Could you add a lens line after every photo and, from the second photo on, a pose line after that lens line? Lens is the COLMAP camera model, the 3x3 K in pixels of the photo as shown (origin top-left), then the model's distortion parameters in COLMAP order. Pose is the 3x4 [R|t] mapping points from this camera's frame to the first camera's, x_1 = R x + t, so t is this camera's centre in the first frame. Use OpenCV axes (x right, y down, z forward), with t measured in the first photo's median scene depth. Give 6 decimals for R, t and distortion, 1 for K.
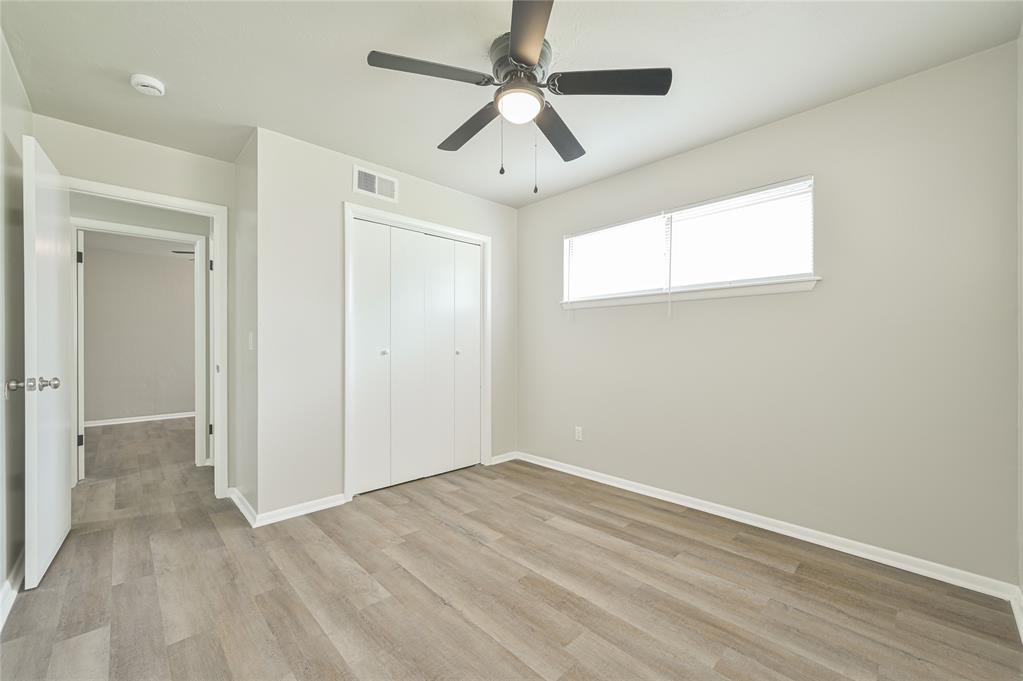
lens RADIAL K [[406.7, 0, 505.1], [0, 406.7, 346.6], [0, 0, 1]] dist [-0.002605, 0.000453]
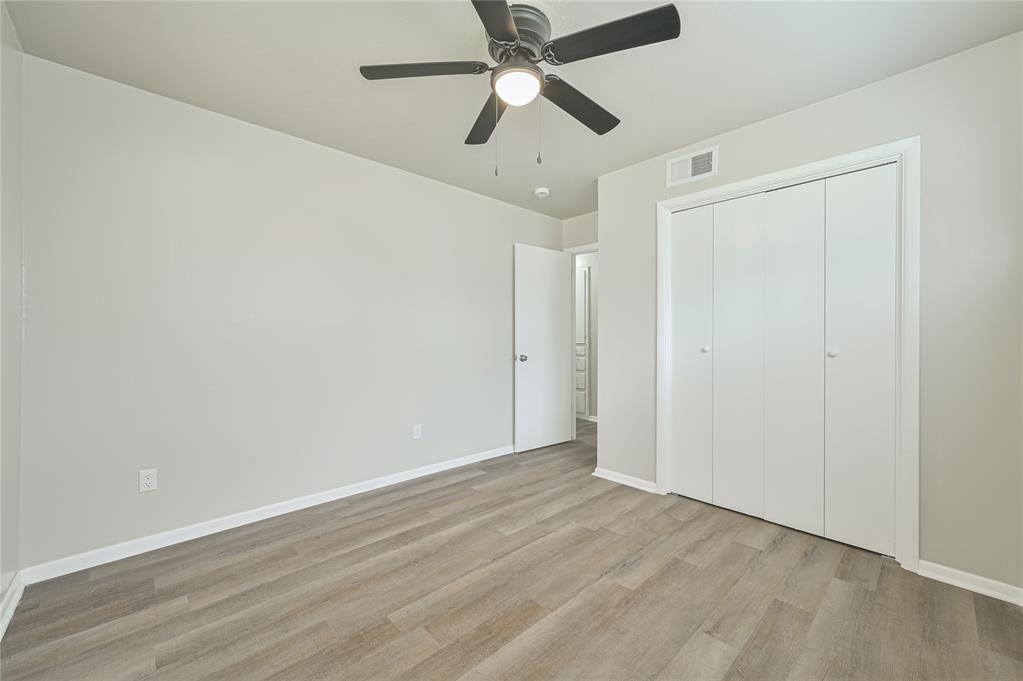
lens RADIAL K [[406.7, 0, 533.1], [0, 406.7, 343.1], [0, 0, 1]] dist [-0.002605, 0.000453]
pose [[0.019421, 0.011072, -0.999750, 0.829268], [-0.007649, 0.999911, 0.010925, -0.010418], [0.999782, 0.007435, 0.019504, 0.867932]]
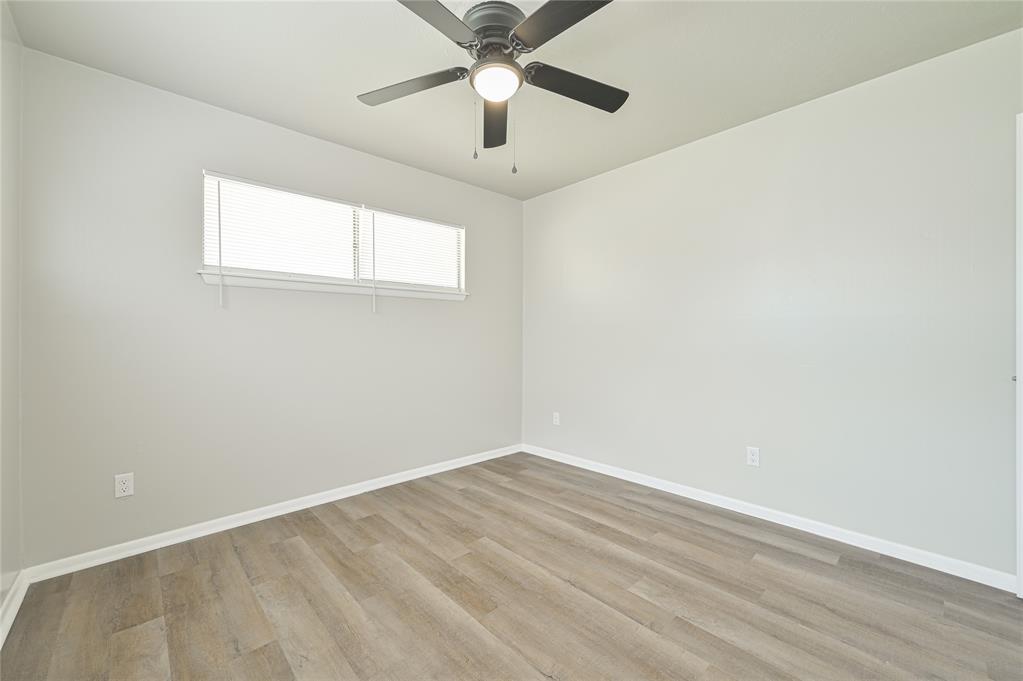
lens RADIAL K [[406.7, 0, 492.2], [0, 406.7, 340.8], [0, 0, 1]] dist [-0.002605, 0.000453]
pose [[-0.999019, 0.001473, 0.044257, 0.004057], [0.002277, 0.999833, 0.018127, -0.012283], [-0.044223, 0.018210, -0.998856, 1.647947]]
